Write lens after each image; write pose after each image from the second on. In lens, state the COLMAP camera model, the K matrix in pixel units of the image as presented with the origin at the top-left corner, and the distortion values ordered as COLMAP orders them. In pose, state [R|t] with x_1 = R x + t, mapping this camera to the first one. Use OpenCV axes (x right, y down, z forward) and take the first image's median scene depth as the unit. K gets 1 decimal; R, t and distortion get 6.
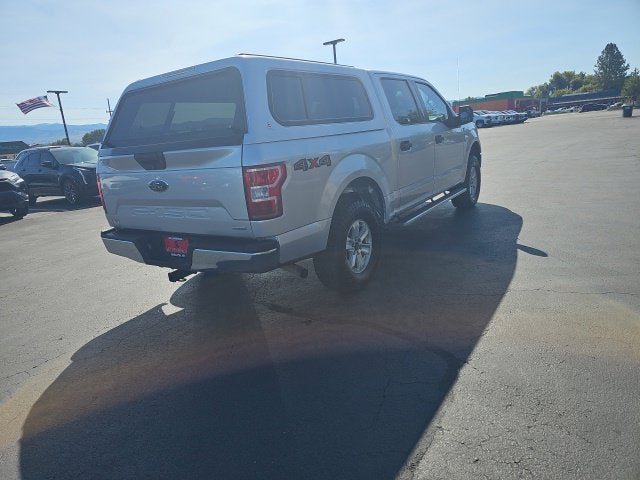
lens RADIAL K [[433.5, 0, 322.6], [0, 433.5, 244.0], [0, 0, 1]] dist [0.019936, -0.000661]
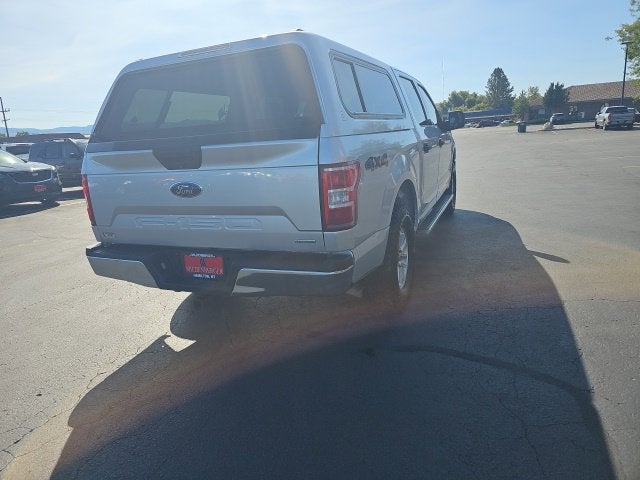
lens RADIAL K [[428.2, 0, 316.4], [0, 428.2, 233.6], [0, 0, 1]] dist [0.062640, -0.052152]
pose [[0.984578, -0.017192, 0.174101, -0.266301], [0.024427, 0.998921, -0.039499, -0.016276], [-0.173234, 0.043142, 0.983935, 0.182875]]
